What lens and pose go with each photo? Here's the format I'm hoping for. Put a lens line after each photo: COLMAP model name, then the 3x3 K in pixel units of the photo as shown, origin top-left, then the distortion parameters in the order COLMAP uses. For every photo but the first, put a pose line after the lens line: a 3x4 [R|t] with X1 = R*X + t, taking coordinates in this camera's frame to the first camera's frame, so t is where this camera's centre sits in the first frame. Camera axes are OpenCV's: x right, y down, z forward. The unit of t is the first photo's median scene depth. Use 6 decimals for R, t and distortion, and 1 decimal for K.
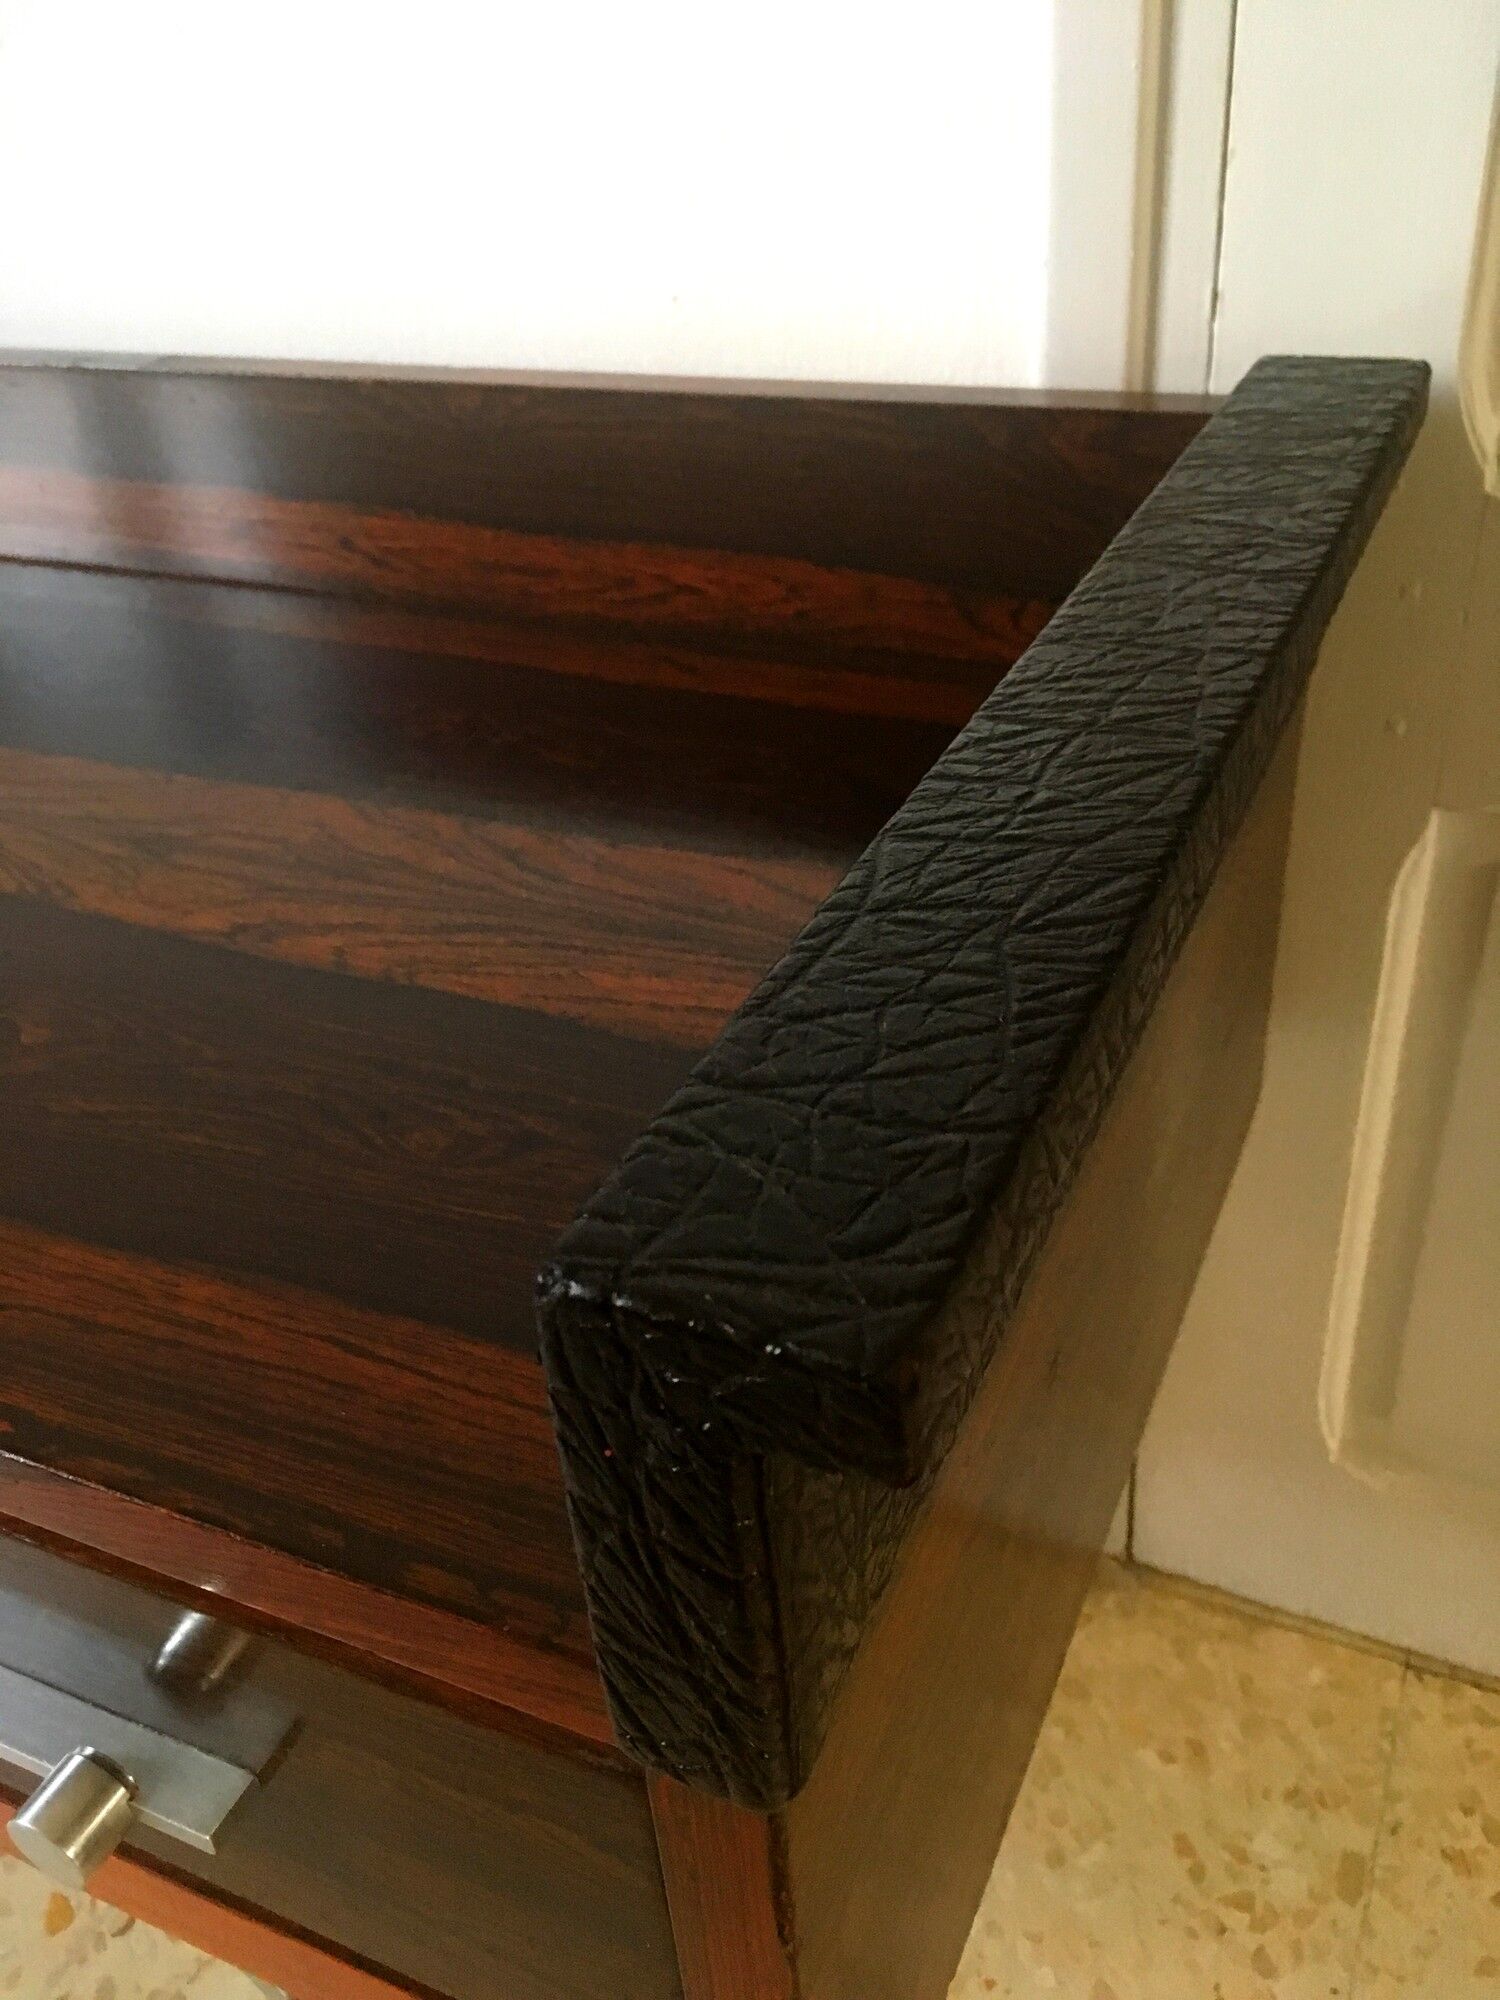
lens RADIAL K [[1730.9, 0, 750.0], [0, 1730.9, 1000.0], [0, 0, 1]] dist [0.083324, -0.124099]
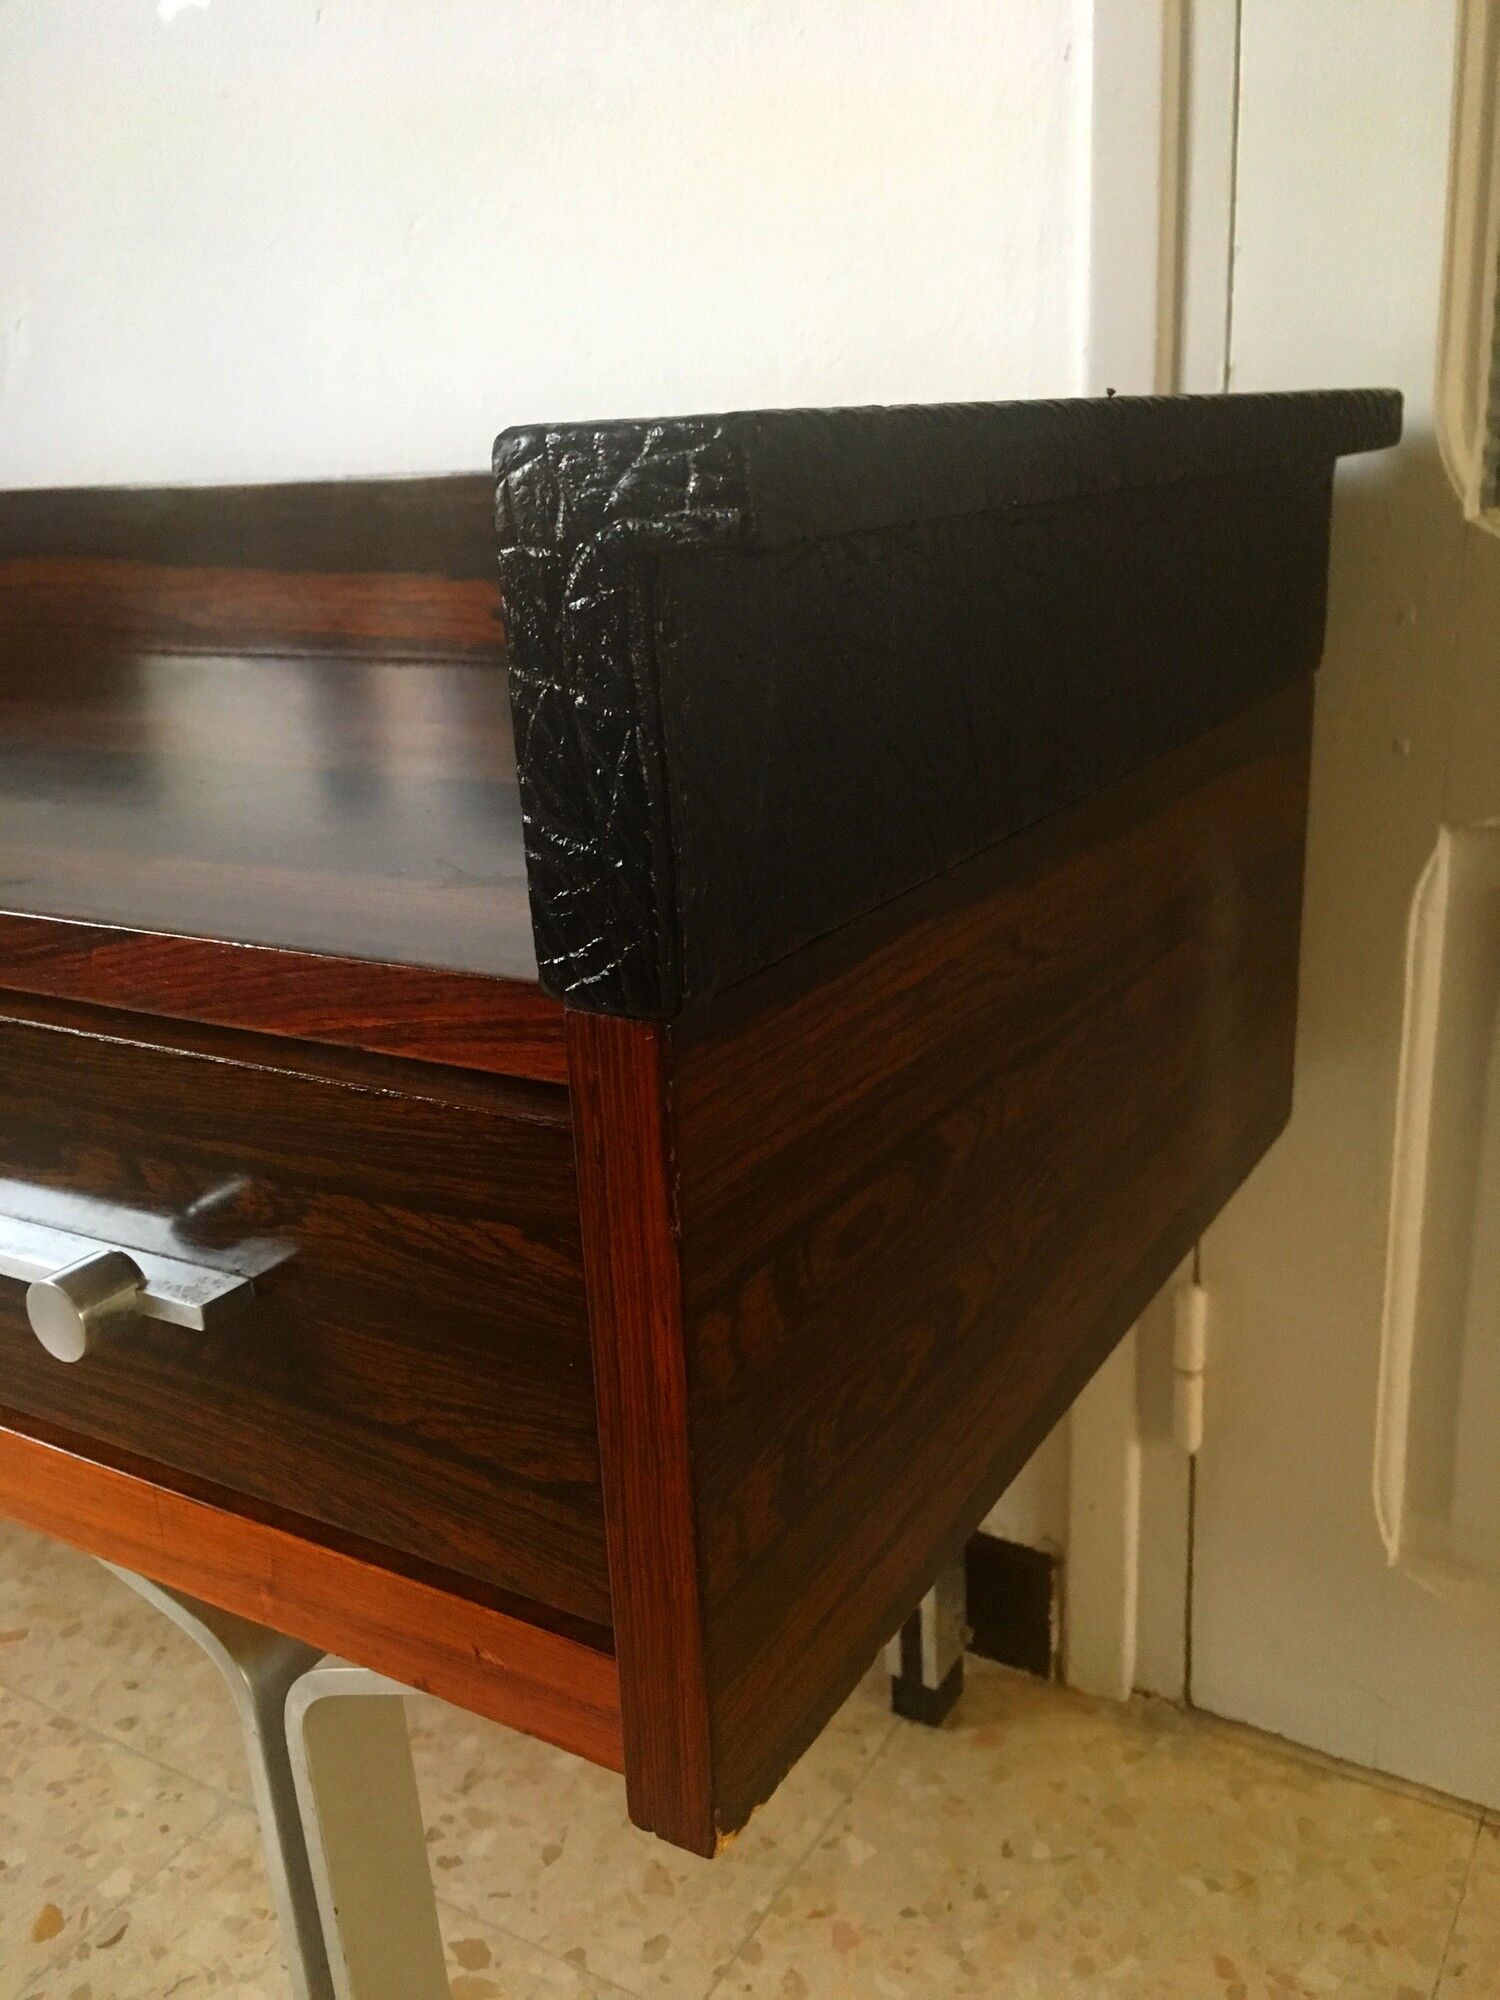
lens RADIAL K [[1730.9, 0, 750.0], [0, 1730.9, 1000.0], [0, 0, 1]] dist [0.083324, -0.124099]
pose [[0.993455, 0.055910, -0.099602, 0.061198], [-0.079820, 0.963572, -0.255260, 0.240948], [0.081702, 0.261540, 0.961729, -0.040289]]
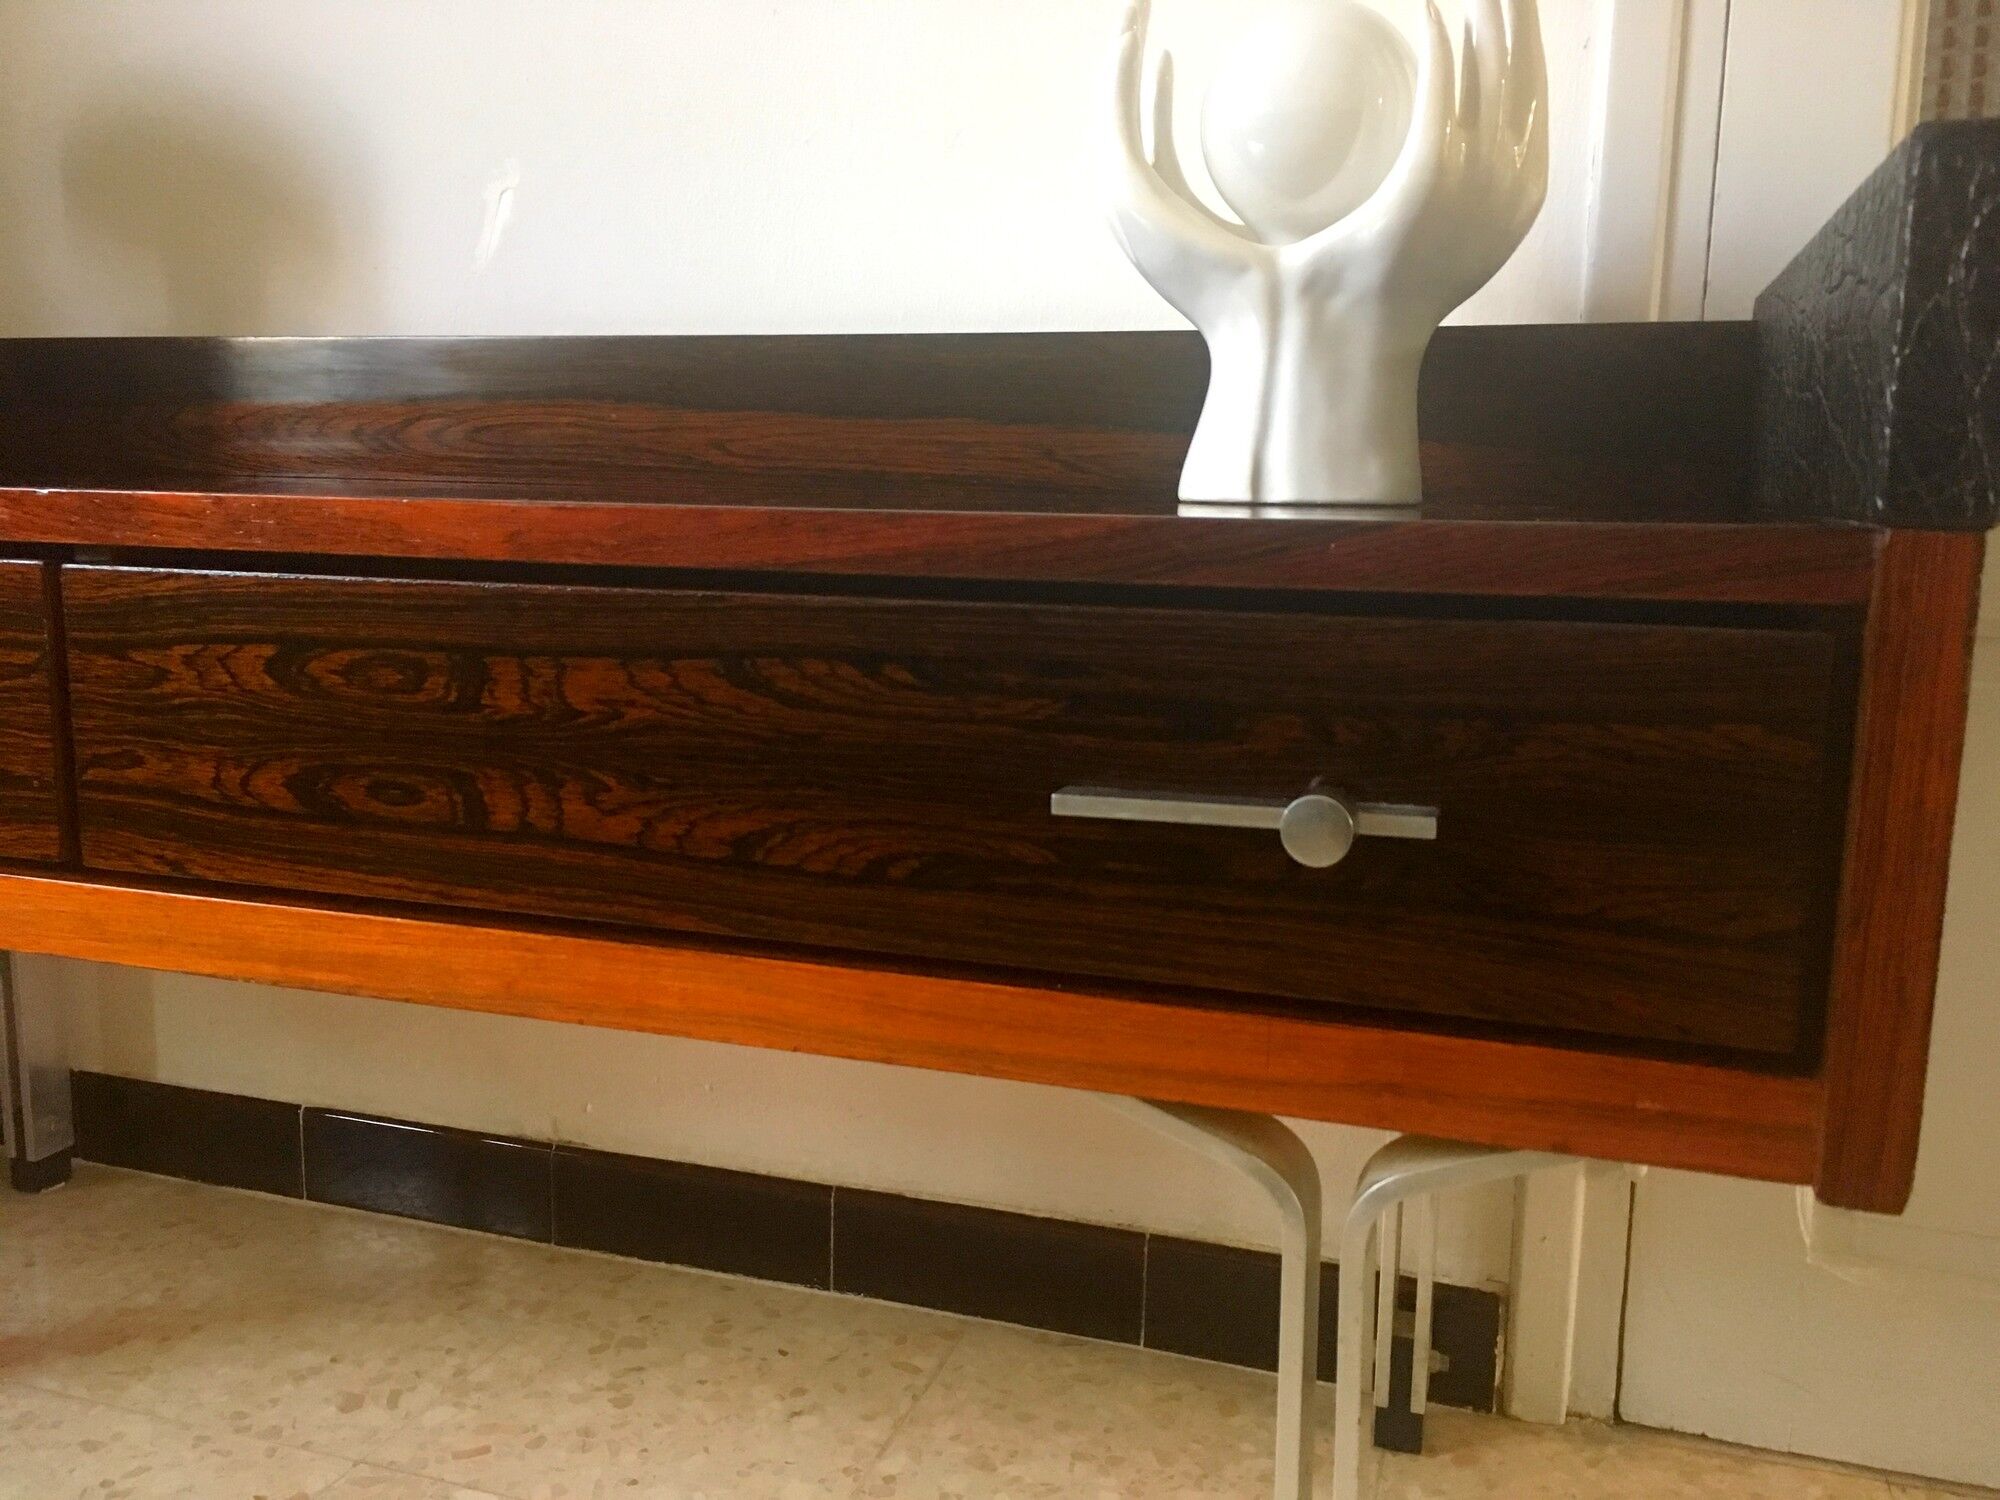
lens RADIAL K [[1654.3, 0, 1000.0], [0, 1654.3, 750.0], [0, 0, 1]] dist [0.089968, -0.120104]
pose [[0.989272, 0.077519, 0.123819, -0.373394], [-0.017346, 0.903928, -0.427333, 0.449019], [-0.145050, 0.420601, 0.895576, -0.075748]]
